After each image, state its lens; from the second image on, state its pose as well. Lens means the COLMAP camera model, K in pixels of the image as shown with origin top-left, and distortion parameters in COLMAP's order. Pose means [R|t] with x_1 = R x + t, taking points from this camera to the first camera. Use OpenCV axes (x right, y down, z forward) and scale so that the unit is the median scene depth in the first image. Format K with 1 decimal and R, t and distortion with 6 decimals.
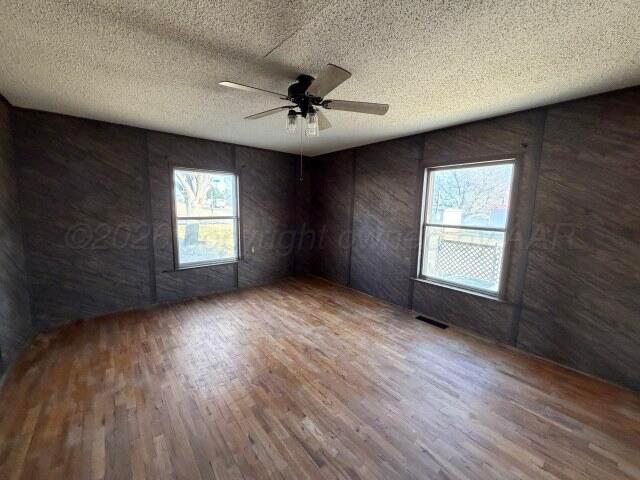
lens RADIAL K [[255.8, 0, 318.9], [0, 255.8, 240.1], [0, 0, 1]] dist [-0.000153, 0.000310]
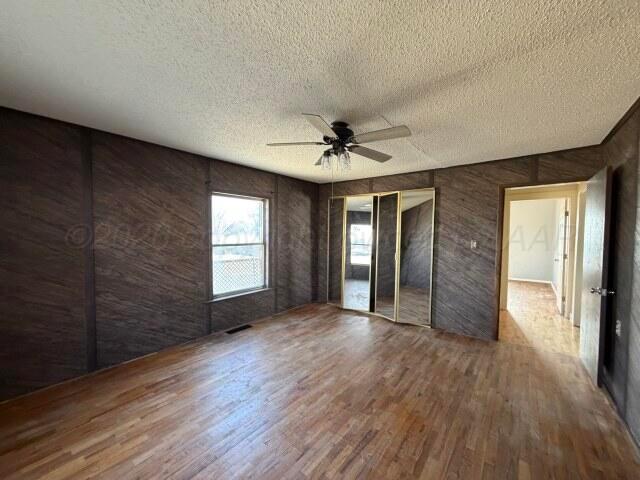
lens RADIAL K [[255.8, 0, 318.9], [0, 255.8, 240.1], [0, 0, 1]] dist [-0.000153, 0.000310]
pose [[-0.209812, -0.054647, 0.976214, -0.731176], [0.113516, 0.990324, 0.079834, -0.124544], [-0.971130, 0.127566, -0.201578, 0.843567]]
